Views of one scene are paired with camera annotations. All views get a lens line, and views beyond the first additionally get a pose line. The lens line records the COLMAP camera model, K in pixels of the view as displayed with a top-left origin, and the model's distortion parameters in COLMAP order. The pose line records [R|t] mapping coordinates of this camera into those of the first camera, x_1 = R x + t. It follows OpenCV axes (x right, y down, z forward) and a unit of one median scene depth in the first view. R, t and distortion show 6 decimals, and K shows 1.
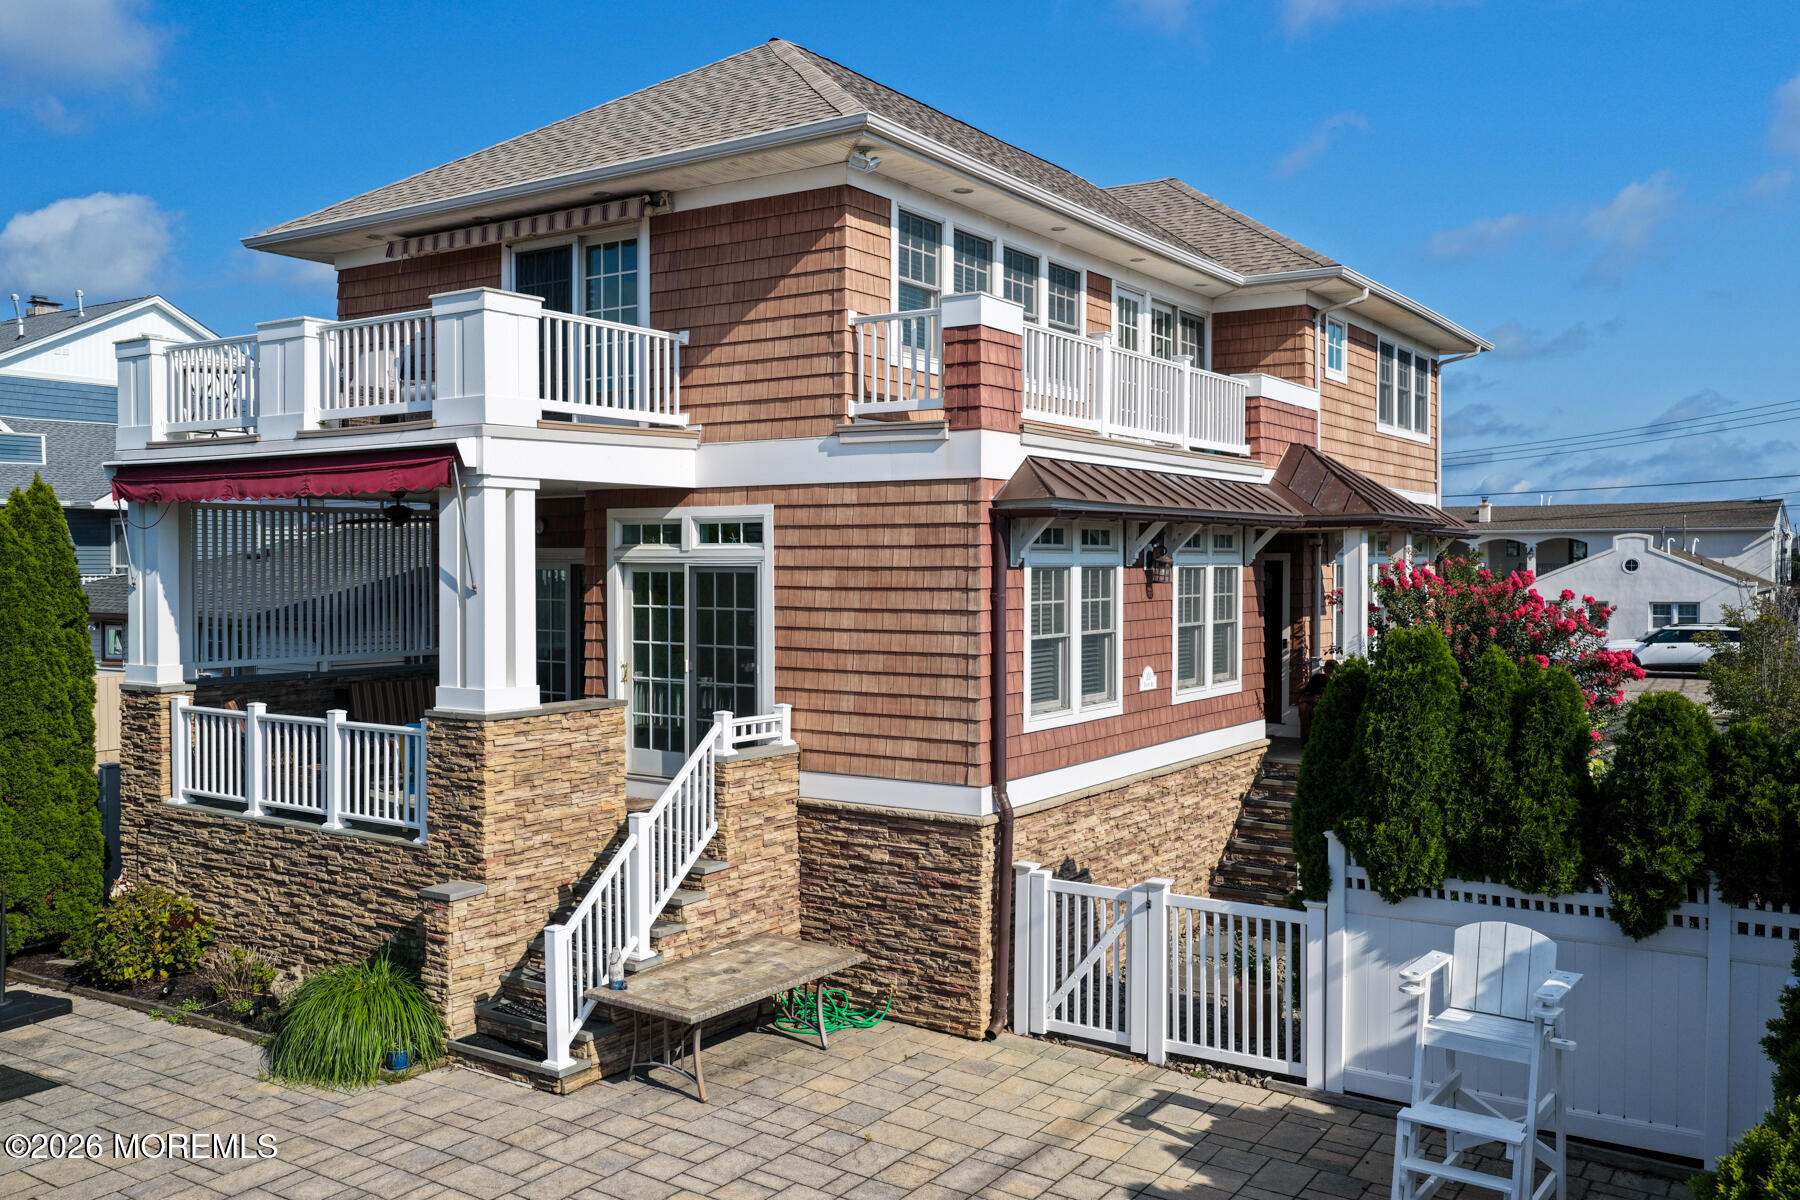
lens RADIAL K [[1511.4, 0, 900.0], [0, 1511.4, 600.0], [0, 0, 1]] dist [-0.010897, 0.000999]
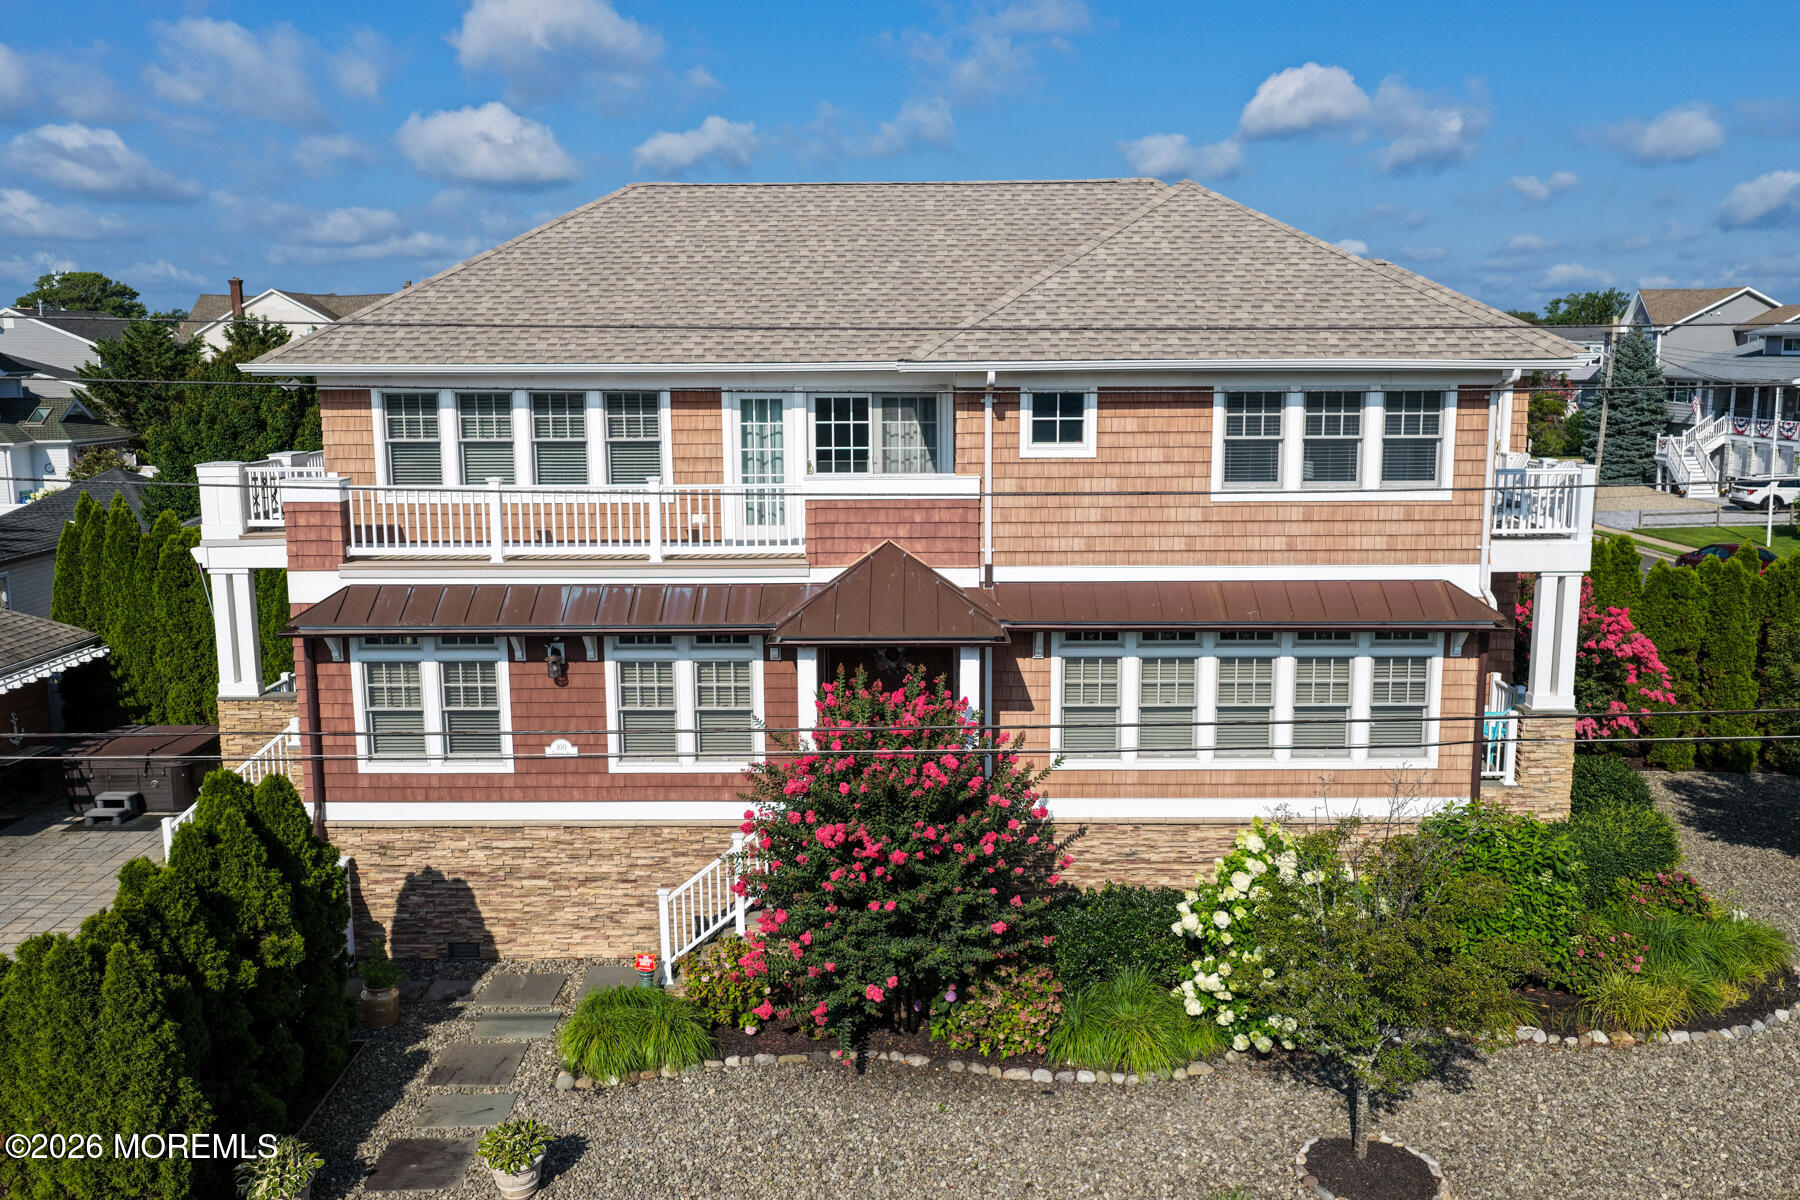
lens RADIAL K [[1496.8, 0, 900.0], [0, 1496.8, 600.0], [0, 0, 1]] dist [-0.007165, 0.024591]
pose [[0.542169, 0.134738, -0.829397, 1.551015], [-0.015487, 0.988495, 0.150460, -0.304053], [0.840127, -0.068730, 0.538018, 0.677394]]
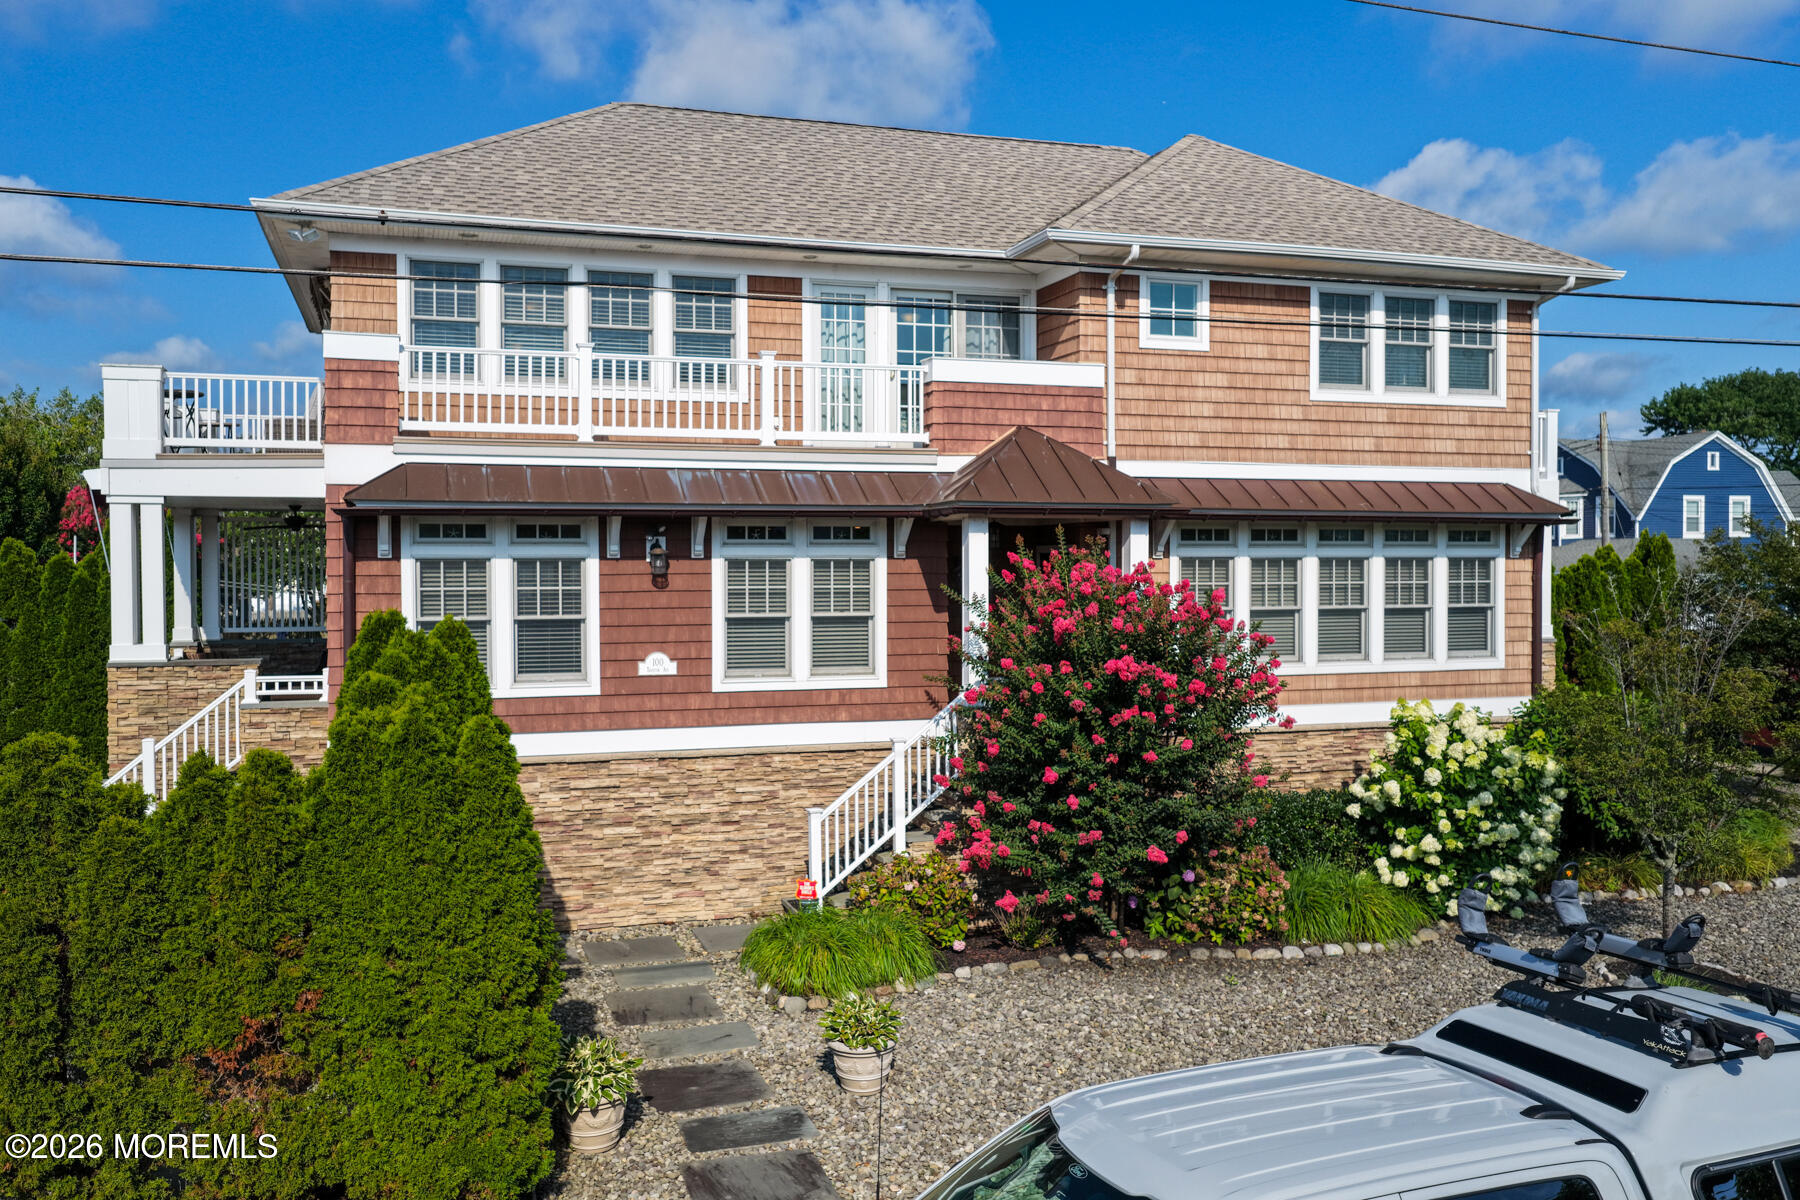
lens RADIAL K [[1496.8, 0, 900.0], [0, 1496.8, 600.0], [0, 0, 1]] dist [-0.007165, 0.024591]
pose [[0.782275, 0.011433, -0.622828, 1.112816], [-0.012980, 0.999914, 0.002052, 0.003433], [0.622798, 0.006479, 0.782356, 0.333255]]
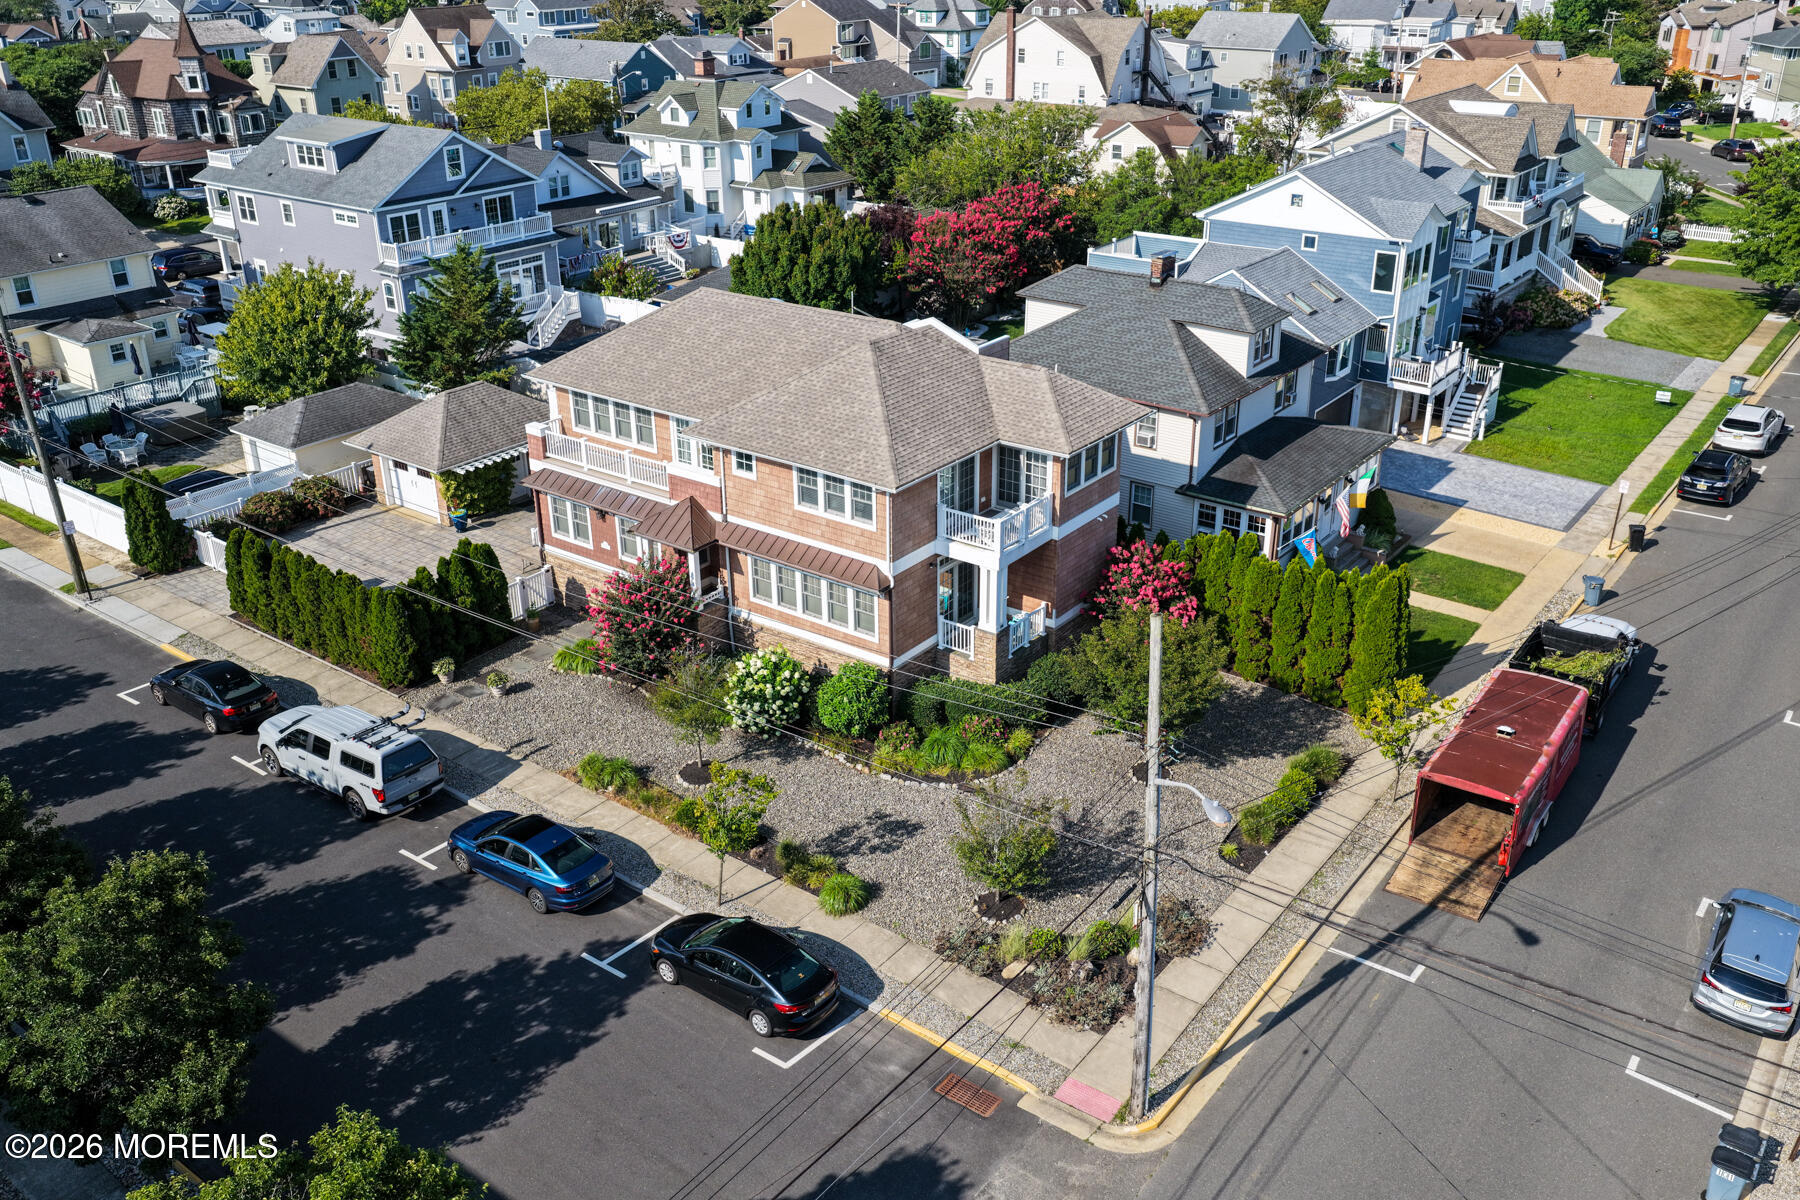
lens RADIAL K [[1496.8, 0, 900.0], [0, 1496.8, 600.0], [0, 0, 1]] dist [-0.007165, 0.024591]
pose [[-0.063505, 0.419506, -0.905528, 3.535014], [-0.016512, 0.906794, 0.421251, -1.379214], [0.997845, 0.041704, -0.050659, 2.086122]]
